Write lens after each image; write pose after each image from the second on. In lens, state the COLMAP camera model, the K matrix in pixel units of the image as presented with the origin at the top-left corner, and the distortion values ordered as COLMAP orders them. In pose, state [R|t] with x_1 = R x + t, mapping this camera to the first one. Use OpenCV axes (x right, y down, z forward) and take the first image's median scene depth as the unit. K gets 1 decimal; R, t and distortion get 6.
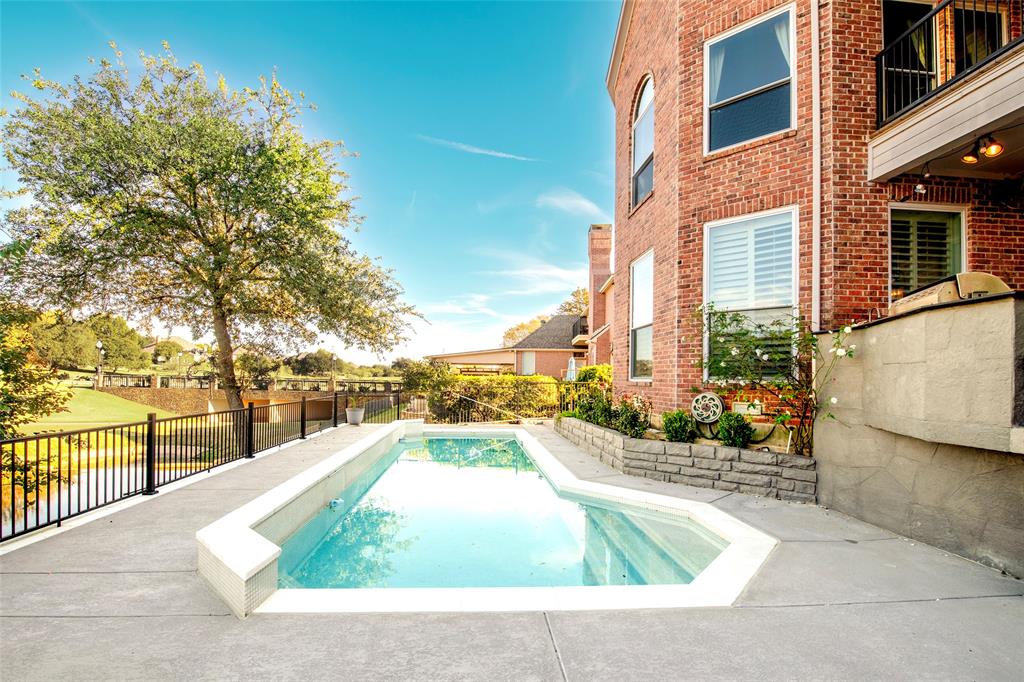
lens RADIAL K [[436.3, 0, 498.0], [0, 436.3, 377.5], [0, 0, 1]] dist [-0.011389, -0.000403]
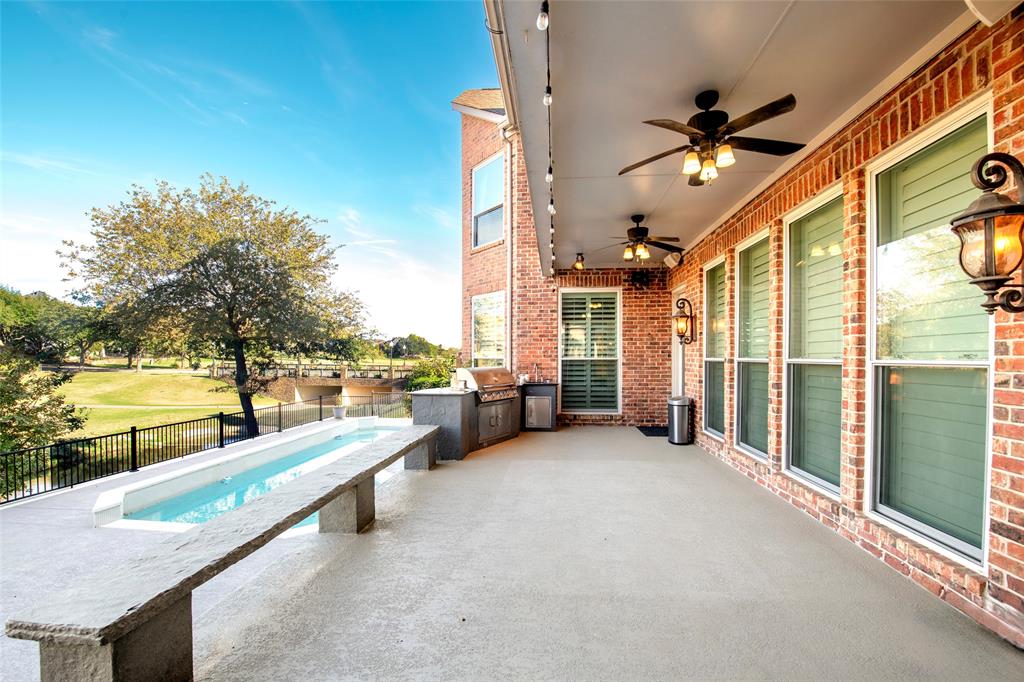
lens RADIAL K [[436.3, 0, 530.3], [0, 436.3, 359.6], [0, 0, 1]] dist [-0.011389, -0.000403]
pose [[0.987940, -0.010538, -0.154477, 1.044204], [0.012535, 0.999850, 0.011959, -0.187712], [0.154328, -0.013751, 0.987924, -0.475564]]
